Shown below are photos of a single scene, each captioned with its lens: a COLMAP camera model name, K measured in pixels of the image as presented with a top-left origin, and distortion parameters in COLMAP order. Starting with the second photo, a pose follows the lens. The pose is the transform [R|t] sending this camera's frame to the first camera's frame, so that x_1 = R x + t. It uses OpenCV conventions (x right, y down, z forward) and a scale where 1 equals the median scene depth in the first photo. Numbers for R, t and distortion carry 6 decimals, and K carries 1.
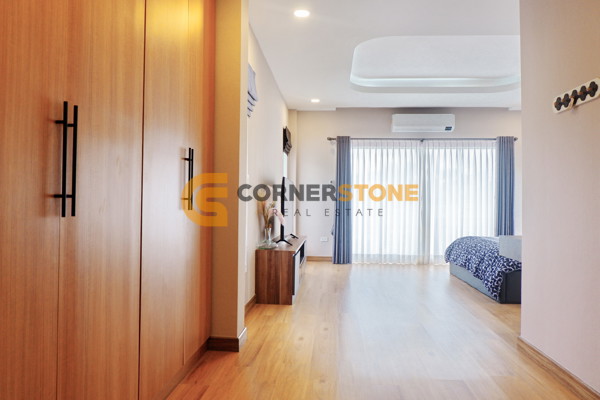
lens RADIAL K [[422.3, 0, 303.5], [0, 422.3, 198.4], [0, 0, 1]] dist [-0.025666, 0.001785]
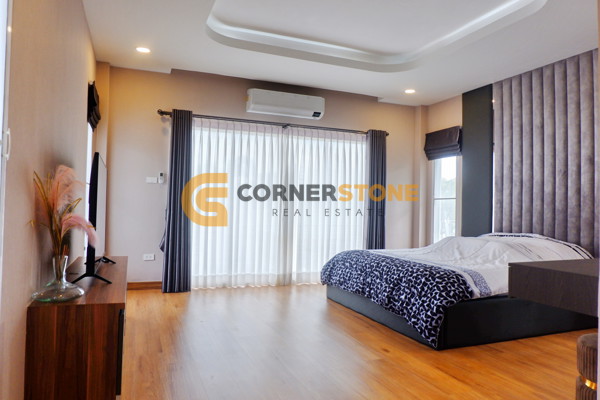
lens RADIAL K [[422.3, 0, 303.5], [0, 422.3, 200.8], [0, 0, 1]] dist [-0.025666, 0.001785]
pose [[0.899096, 0.018965, 0.437341, -0.027652], [-0.017958, 0.999818, -0.006438, 0.004712], [-0.437383, -0.002066, 0.899273, 0.282836]]
